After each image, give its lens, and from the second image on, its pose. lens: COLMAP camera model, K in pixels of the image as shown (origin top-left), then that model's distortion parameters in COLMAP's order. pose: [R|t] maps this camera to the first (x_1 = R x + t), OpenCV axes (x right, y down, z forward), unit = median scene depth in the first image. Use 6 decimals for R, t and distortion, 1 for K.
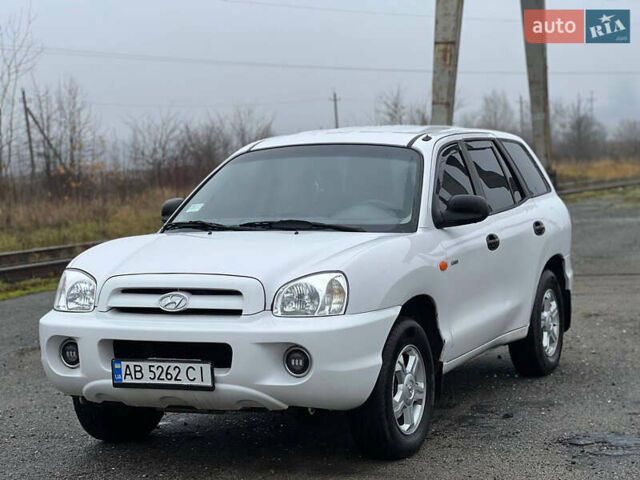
lens RADIAL K [[1377.7, 0, 320.0], [0, 1377.7, 240.0], [0, 0, 1]] dist [0.163170, 0.162709]
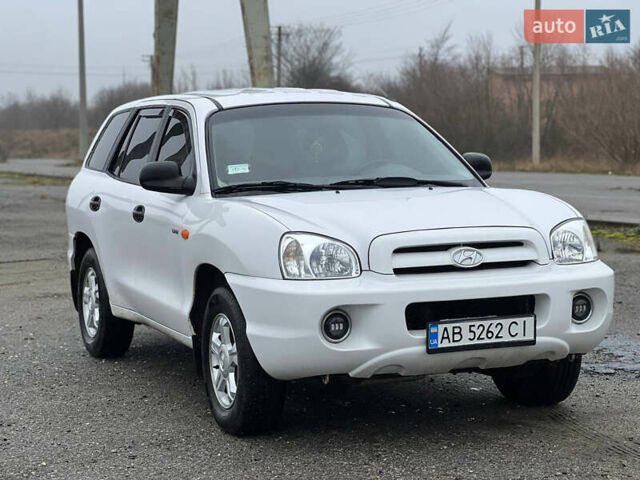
lens RADIAL K [[1377.7, 0, 320.0], [0, 1377.7, 240.0], [0, 0, 1]] dist [0.163170, 0.162709]
pose [[0.688144, -0.041124, 0.724408, -0.814766], [0.044361, 0.998909, 0.014567, 0.014117], [-0.724217, 0.022111, 0.689218, 0.404023]]
